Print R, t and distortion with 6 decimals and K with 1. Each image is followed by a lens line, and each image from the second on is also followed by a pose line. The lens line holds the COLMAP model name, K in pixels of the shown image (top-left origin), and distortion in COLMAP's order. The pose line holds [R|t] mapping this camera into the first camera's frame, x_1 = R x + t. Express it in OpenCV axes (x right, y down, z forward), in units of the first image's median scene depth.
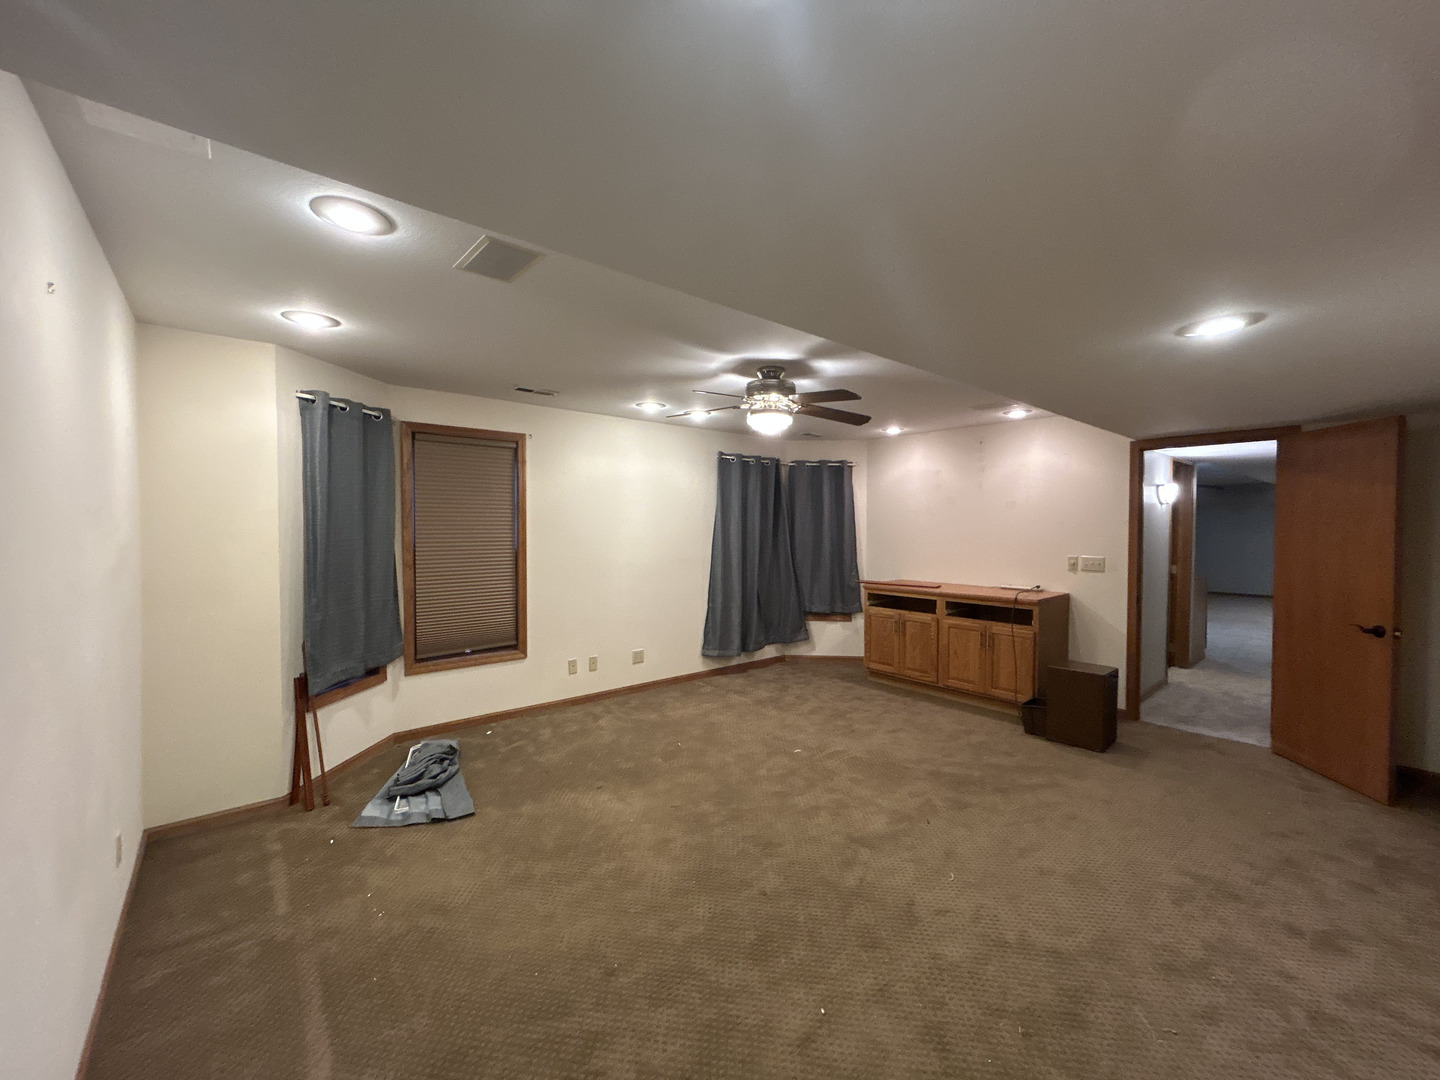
lens RADIAL K [[575.9, 0, 720.0], [0, 575.9, 540.0], [0, 0, 1]] dist [0.007215, 0.000309]
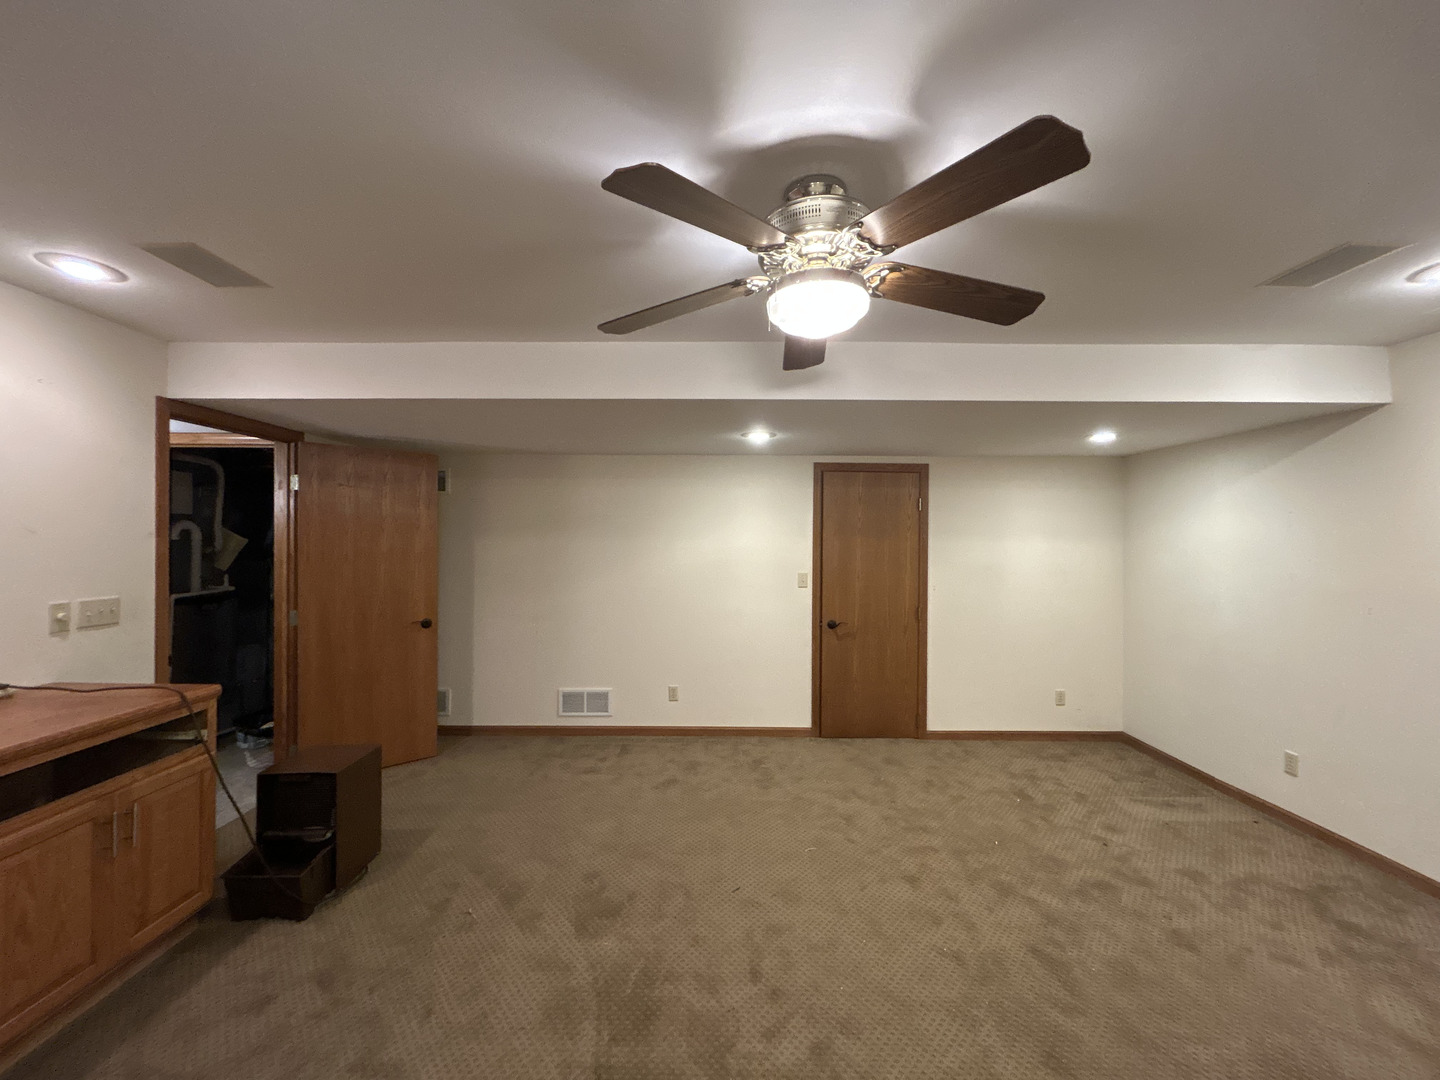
lens RADIAL K [[575.9, 0, 720.0], [0, 575.9, 540.0], [0, 0, 1]] dist [0.007215, 0.000309]
pose [[-0.758190, -0.005116, 0.652014, -0.112666], [0.008387, 0.999810, 0.017597, -0.027837], [-0.651980, 0.018811, -0.758003, 1.043565]]
